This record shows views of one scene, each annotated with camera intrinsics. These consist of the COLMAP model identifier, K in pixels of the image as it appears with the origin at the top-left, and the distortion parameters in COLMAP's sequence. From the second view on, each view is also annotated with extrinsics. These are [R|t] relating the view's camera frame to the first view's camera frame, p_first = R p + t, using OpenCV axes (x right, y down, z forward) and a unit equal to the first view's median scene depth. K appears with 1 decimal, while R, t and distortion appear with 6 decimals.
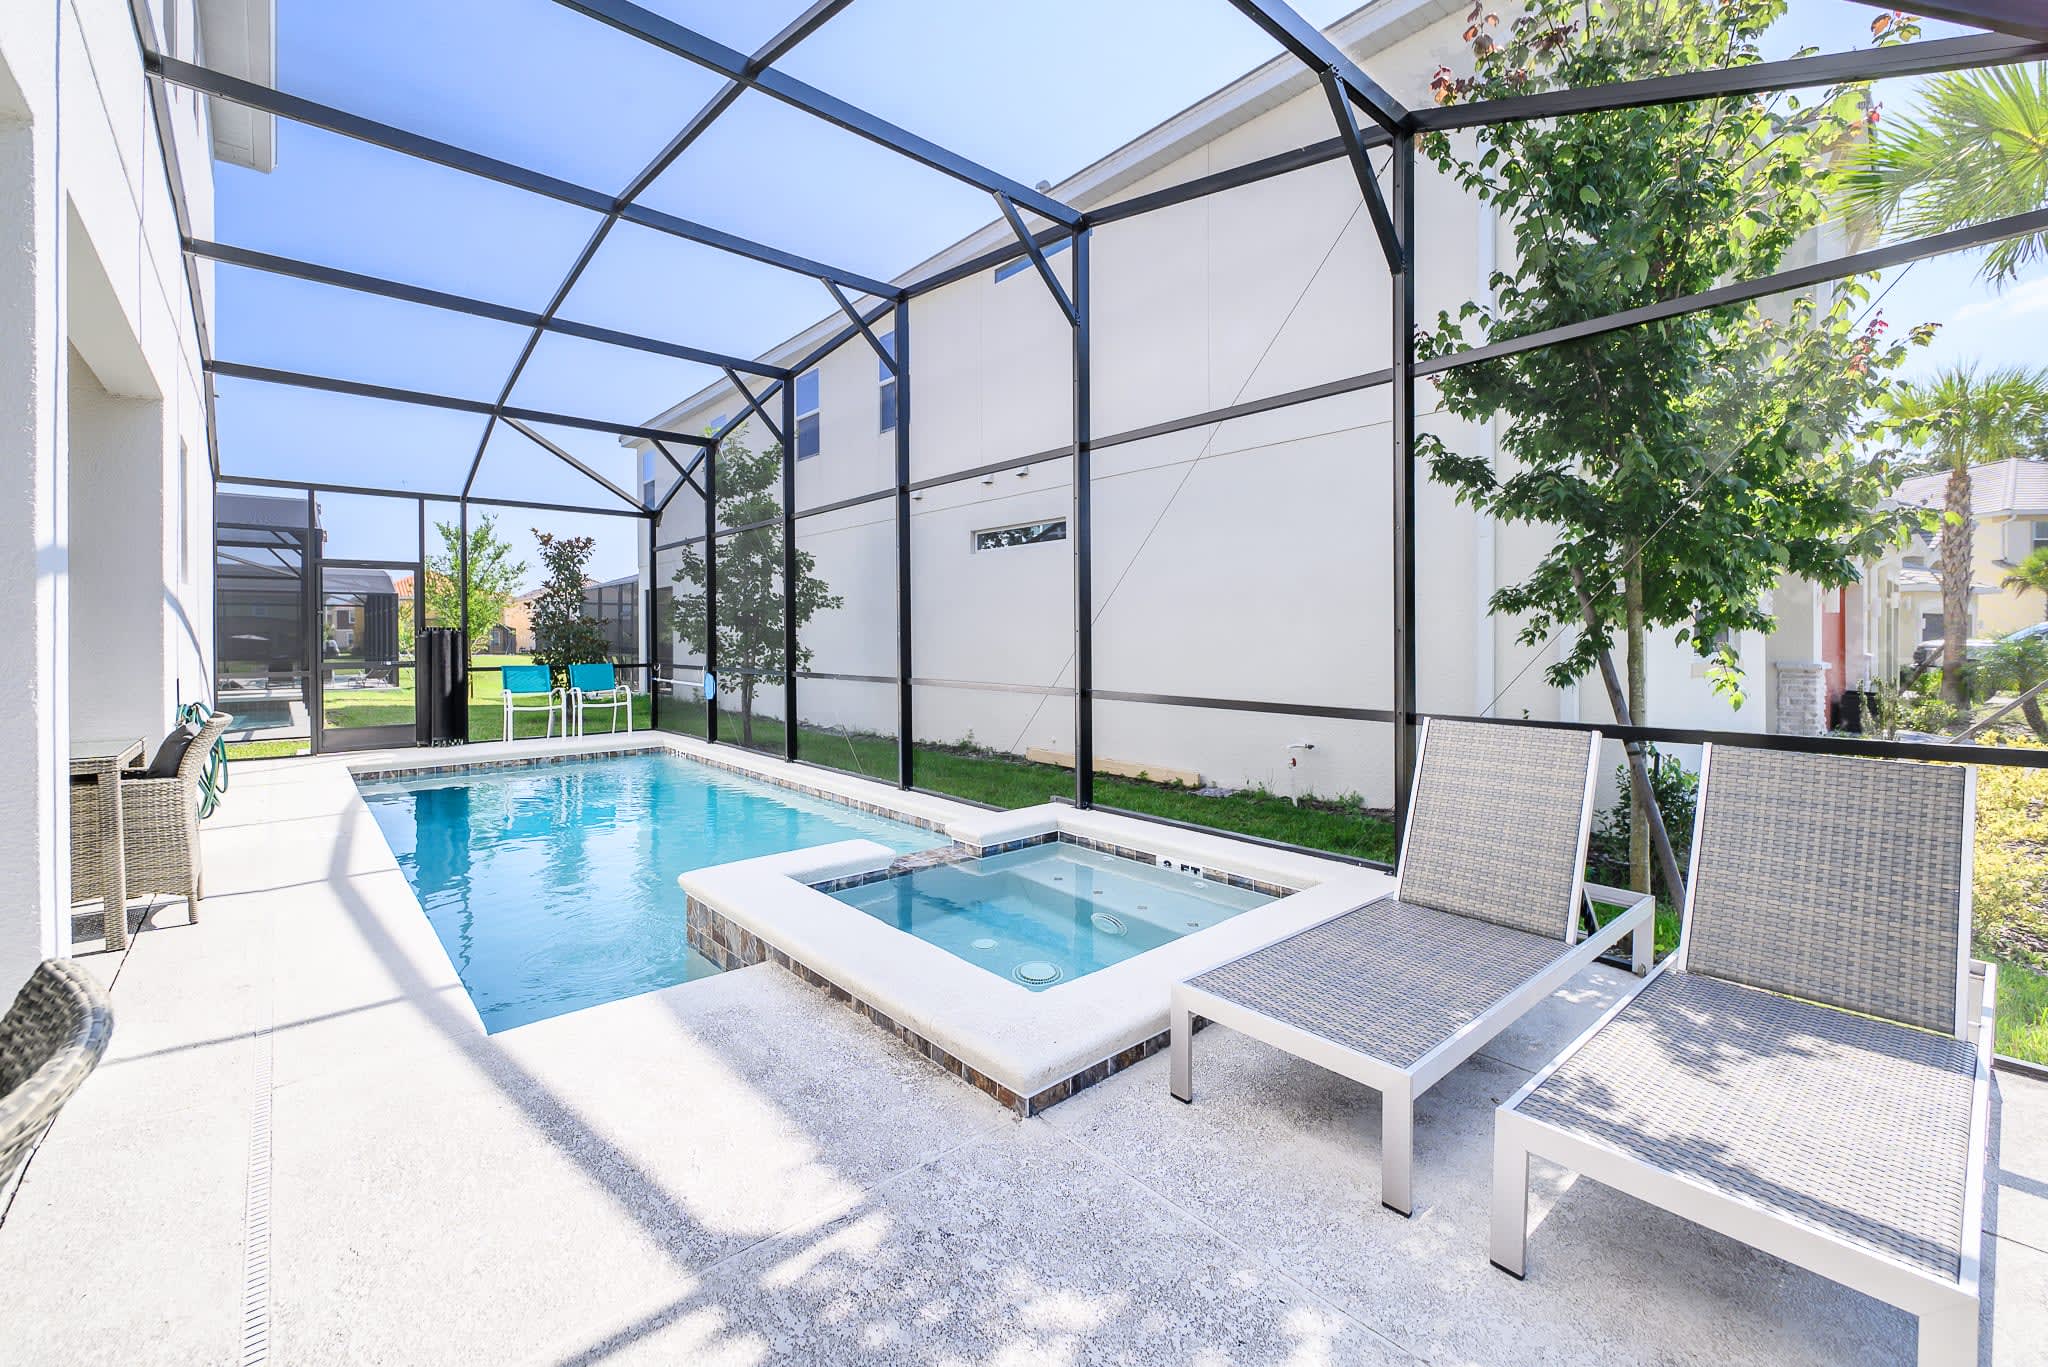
lens RADIAL K [[851.2, 0, 1023.9], [0, 851.2, 642.0], [0, 0, 1]] dist [-0.000212, -0.000146]
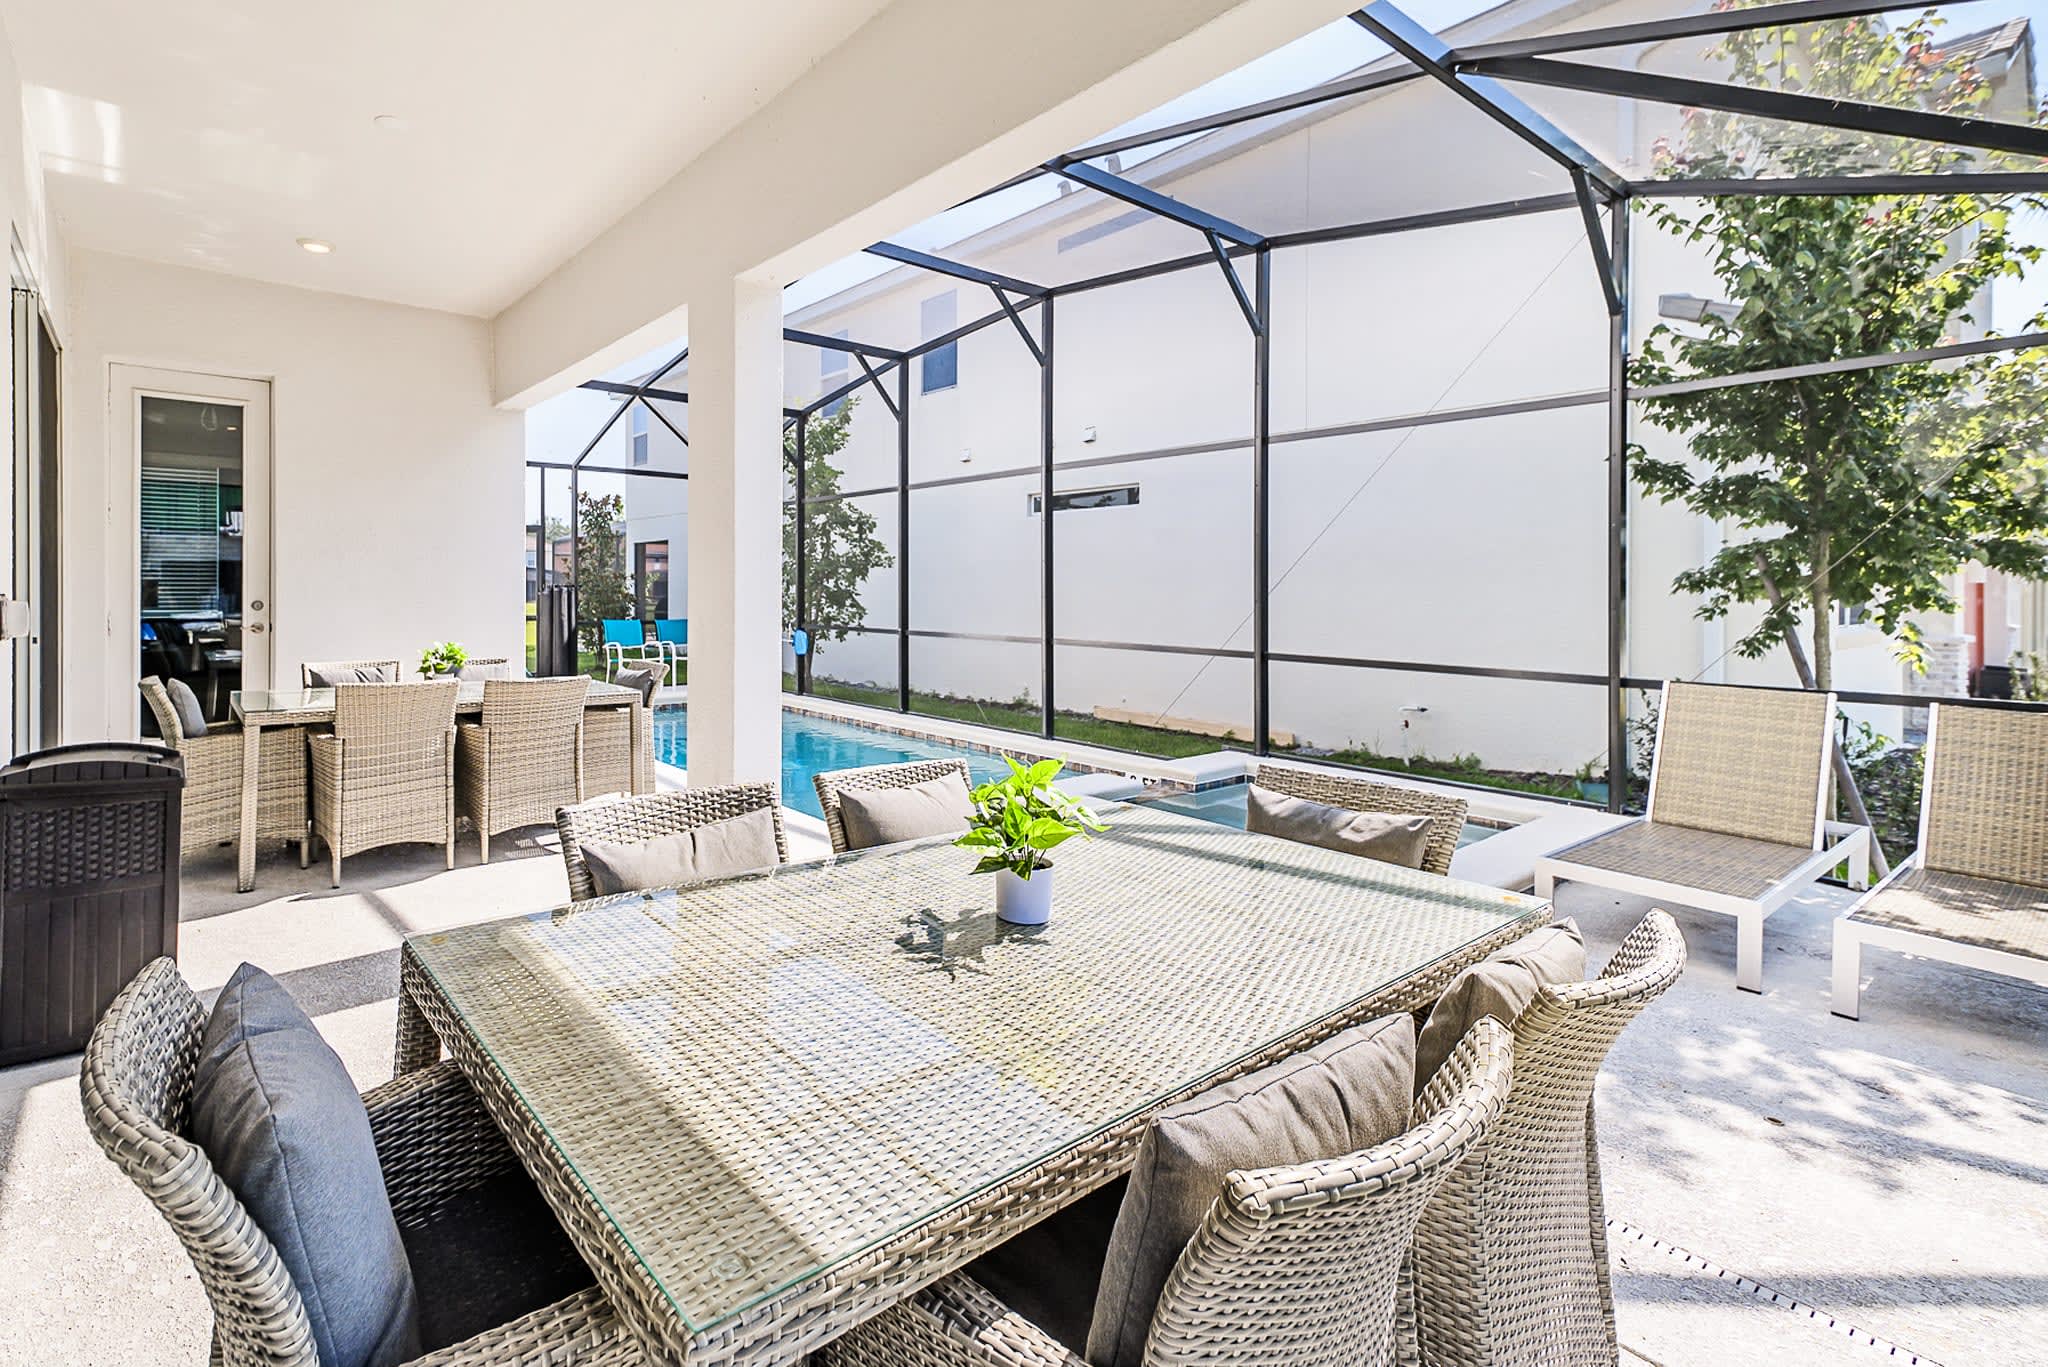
lens RADIAL K [[816.2, 0, 1022.1], [0, 816.2, 600.5], [0, 0, 1]] dist [0.022107, -0.007020]
pose [[0.995497, 0.009850, -0.094279, -0.252984], [-0.010200, 0.999943, -0.003227, -0.012093], [0.094241, 0.004174, 0.995541, -0.217282]]
